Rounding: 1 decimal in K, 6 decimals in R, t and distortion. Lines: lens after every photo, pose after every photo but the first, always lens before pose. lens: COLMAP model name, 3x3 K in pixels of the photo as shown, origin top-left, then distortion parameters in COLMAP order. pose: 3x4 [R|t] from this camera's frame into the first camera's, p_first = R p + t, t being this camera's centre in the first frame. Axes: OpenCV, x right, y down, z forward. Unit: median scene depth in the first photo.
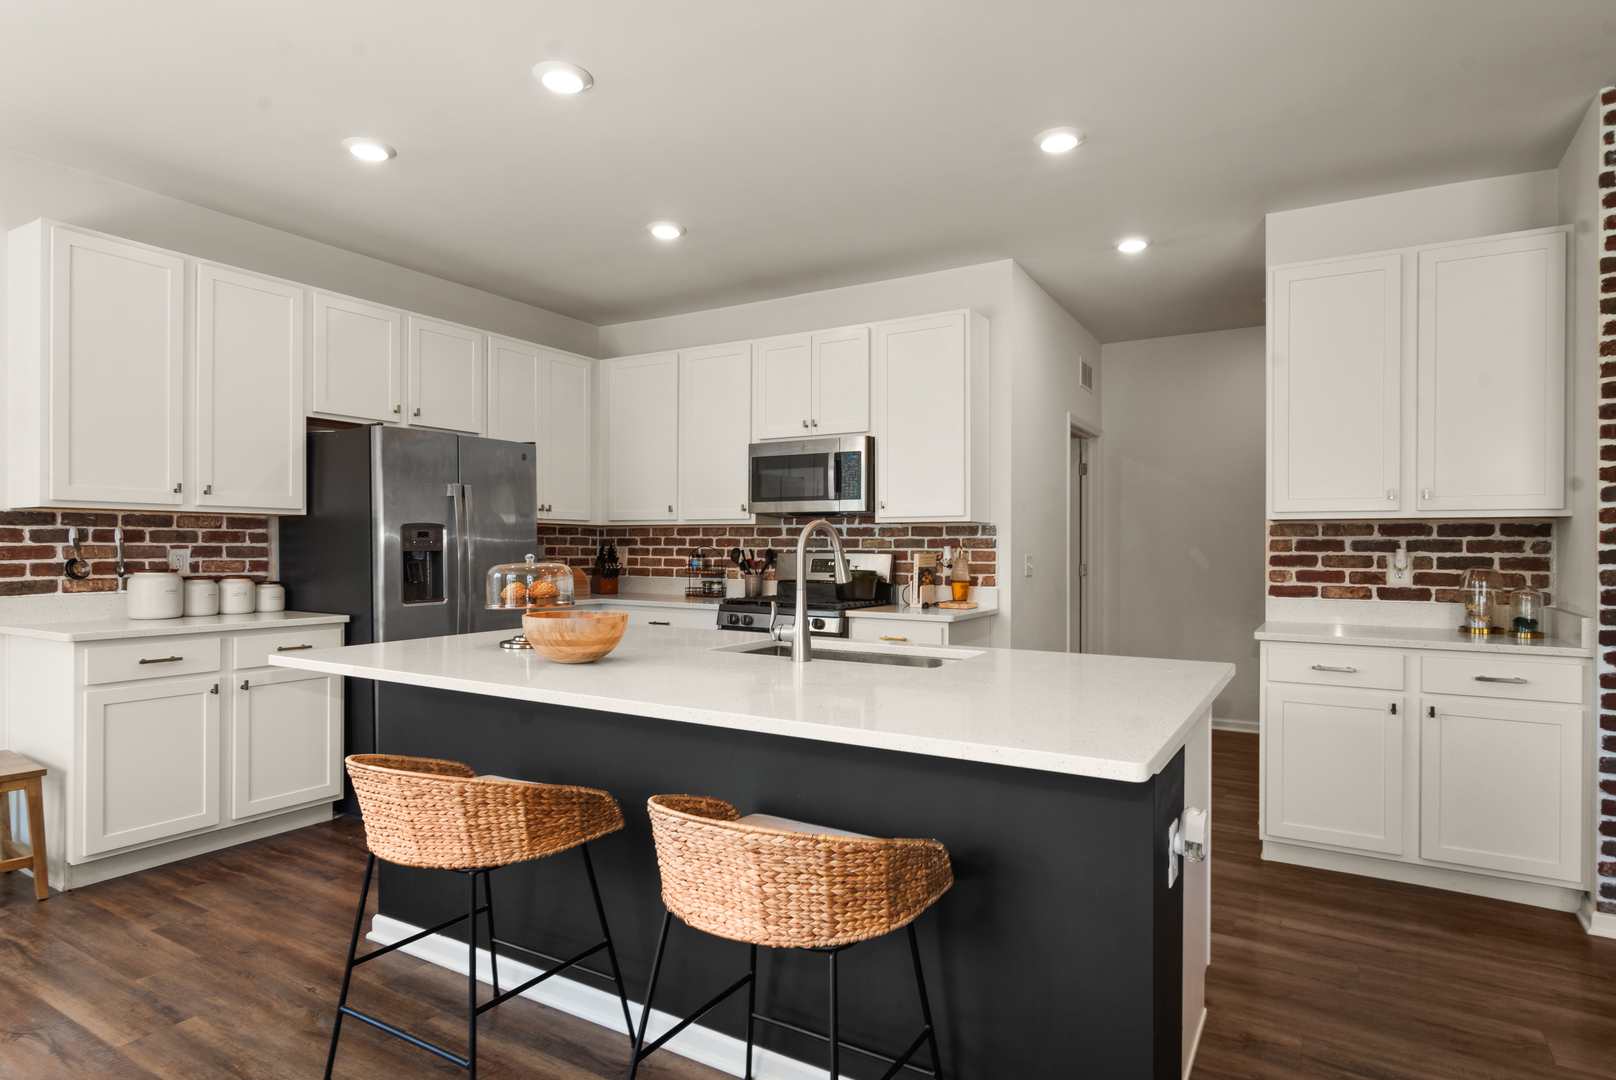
lens RADIAL K [[901.0, 0, 816.6], [0, 901.0, 546.9], [0, 0, 1]] dist [0.005384, 0.000773]
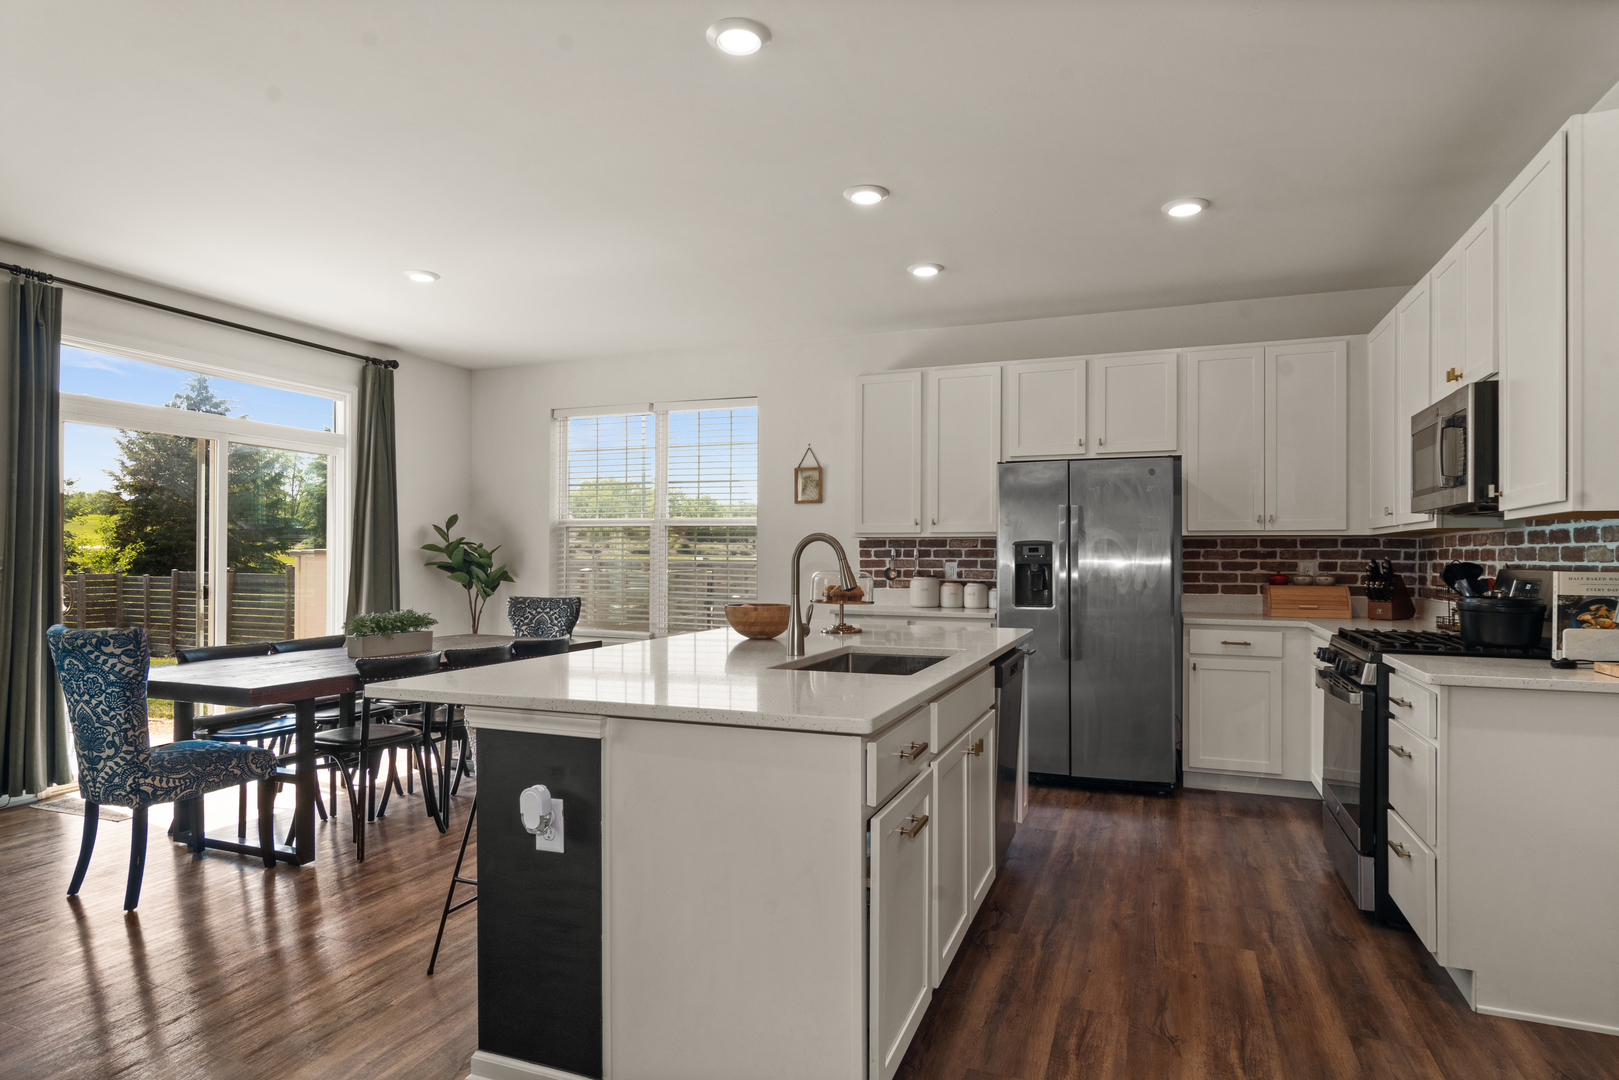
lens RADIAL K [[902.7, 0, 814.5], [0, 902.7, 543.5], [0, 0, 1]] dist [0.005384, 0.000773]
pose [[0.166120, -0.021591, -0.985869, 0.694207], [-0.004034, 0.999737, -0.022575, 0.005856], [0.986097, 0.007727, 0.165989, 0.511724]]
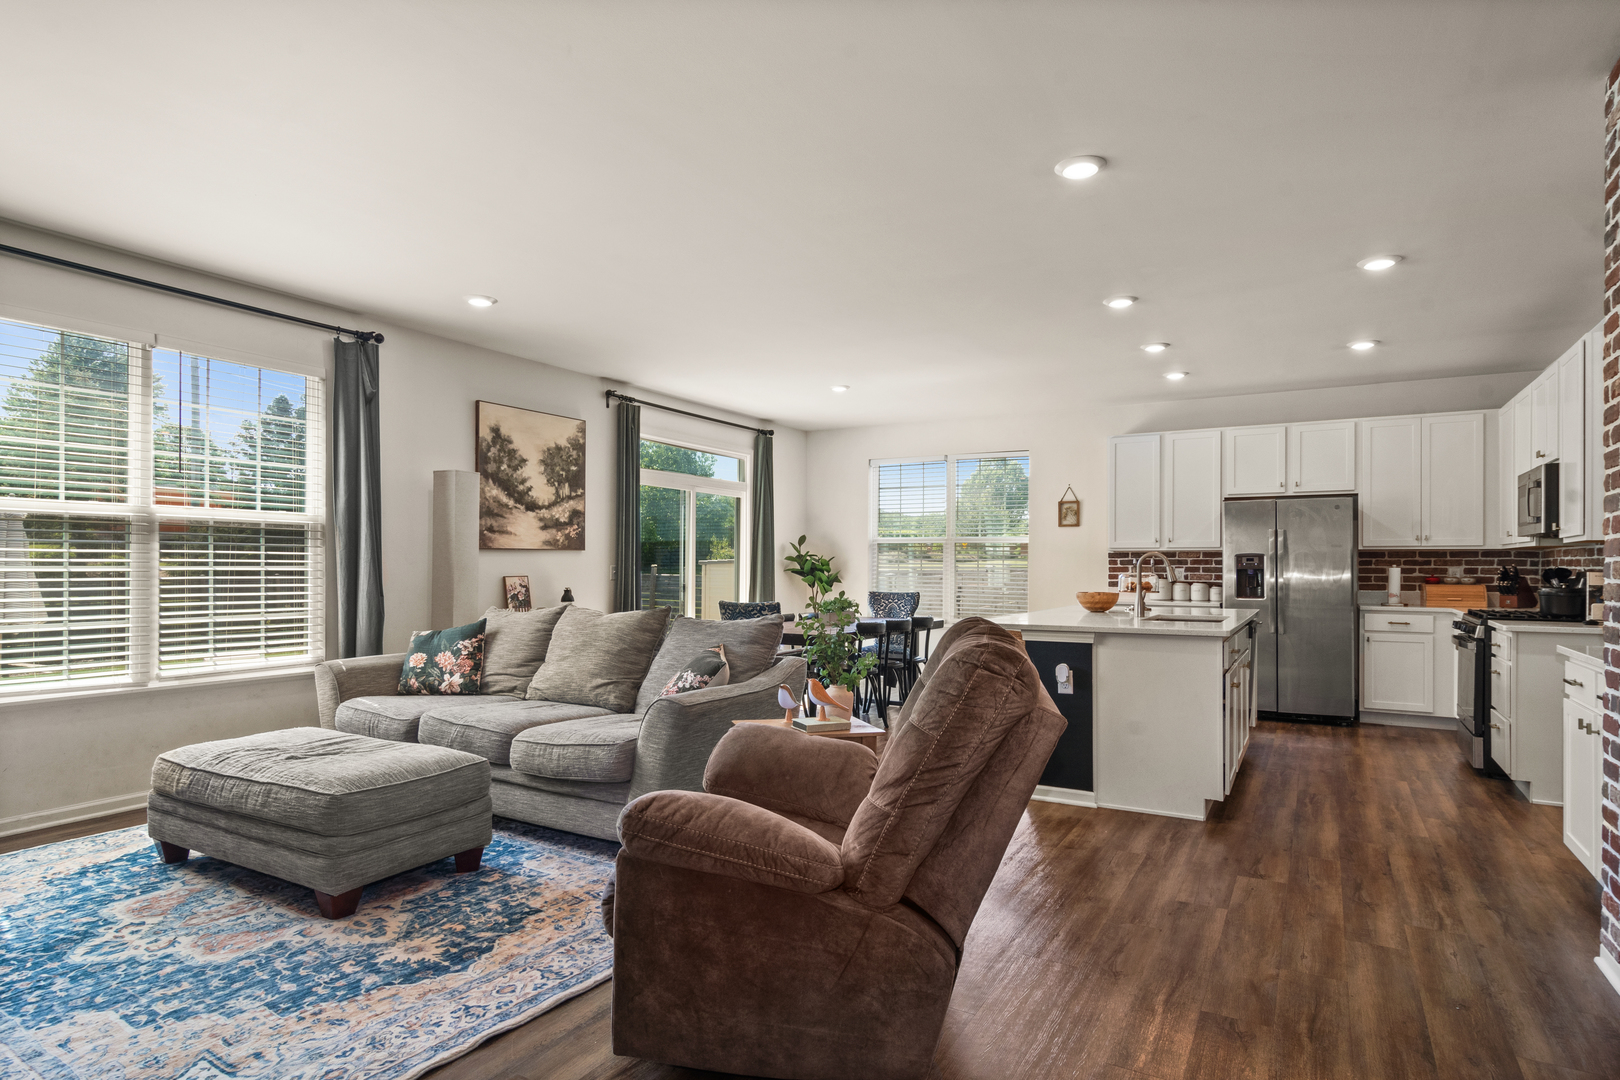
lens RADIAL K [[903.2, 0, 806.9], [0, 903.2, 556.3], [0, 0, 1]] dist [0.005384, 0.000773]
pose [[0.015575, -0.016275, -0.999746, 1.316053], [-0.004012, 0.999858, -0.016340, 0.011990], [0.999871, 0.004266, 0.015507, 0.103736]]
